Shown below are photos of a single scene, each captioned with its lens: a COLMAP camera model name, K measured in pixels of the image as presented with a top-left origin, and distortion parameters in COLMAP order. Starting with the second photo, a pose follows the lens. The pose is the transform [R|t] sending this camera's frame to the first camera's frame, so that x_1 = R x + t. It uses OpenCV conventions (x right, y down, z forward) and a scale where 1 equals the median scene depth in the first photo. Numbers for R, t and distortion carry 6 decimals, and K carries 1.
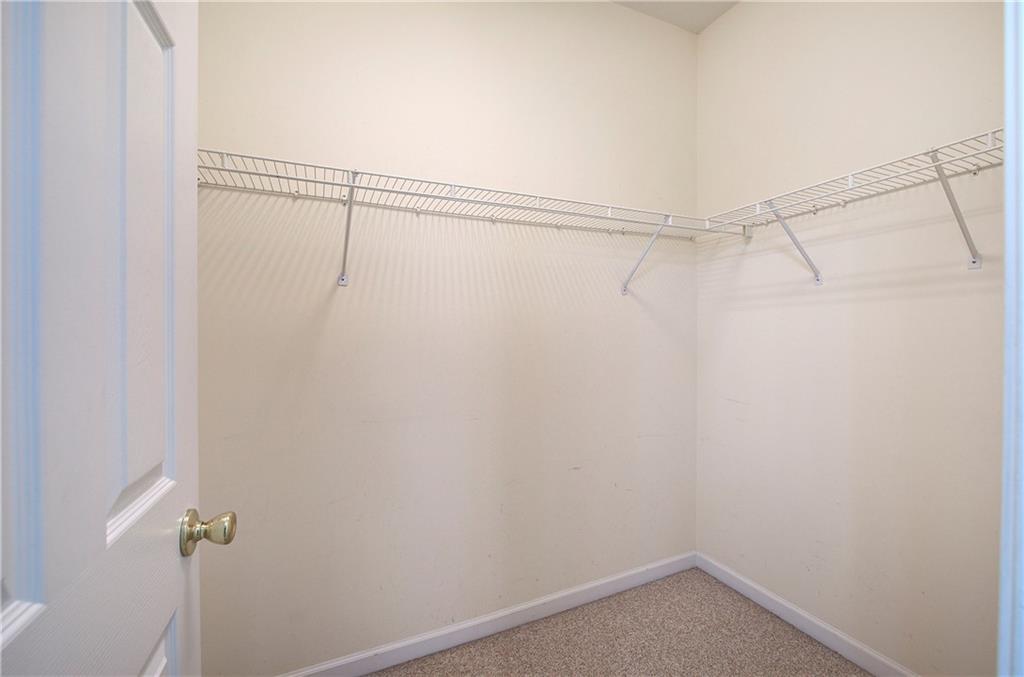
lens RADIAL K [[433.8, 0, 515.7], [0, 433.8, 337.4], [0, 0, 1]] dist [-0.004824, 0.000799]
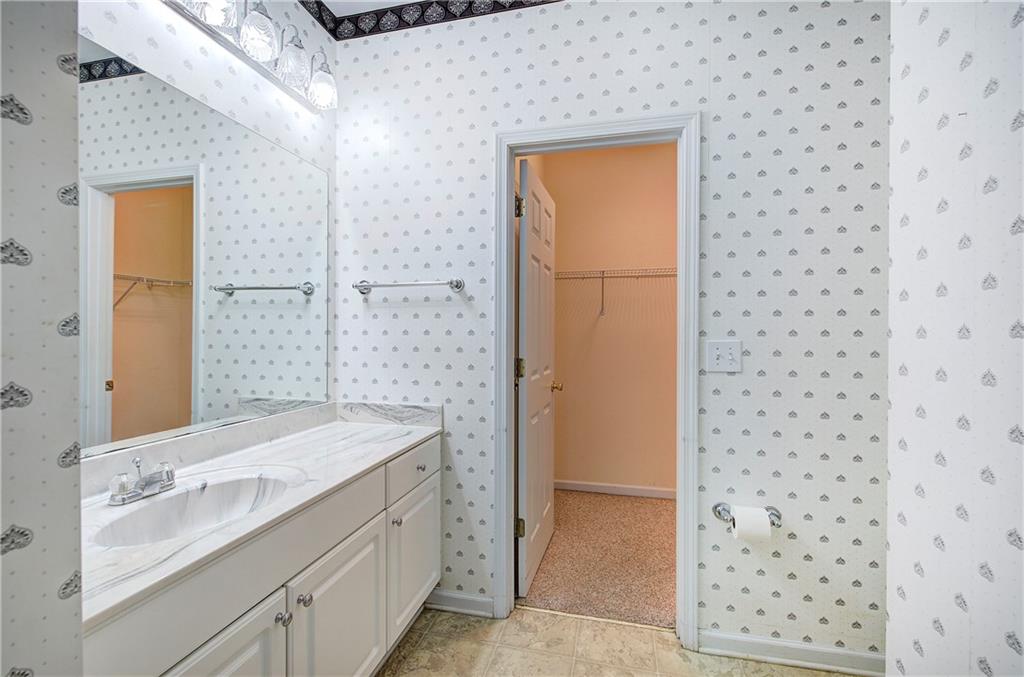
lens RADIAL K [[433.8, 0, 515.7], [0, 433.8, 337.4], [0, 0, 1]] dist [-0.004824, 0.000799]
pose [[0.789230, 0.005186, -0.614076, 1.445223], [-0.005607, 0.999984, 0.001239, -0.015144], [0.614072, 0.002465, 0.789246, -2.391912]]
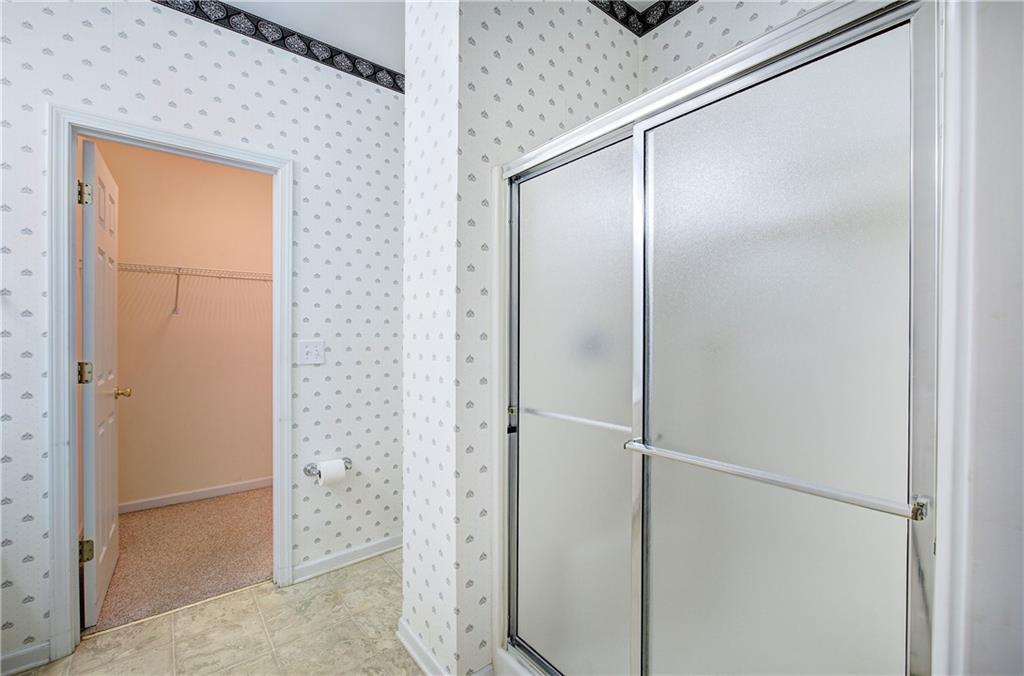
lens RADIAL K [[424.3, 0, 512.0], [0, 424.3, 338.0], [0, 0, 1]] dist [0.001078, -0.000418]
pose [[0.968886, 0.002999, 0.247489, 1.537900], [-0.003773, 0.999989, 0.002653, -0.033572], [-0.247479, -0.003505, 0.968887, -3.195095]]
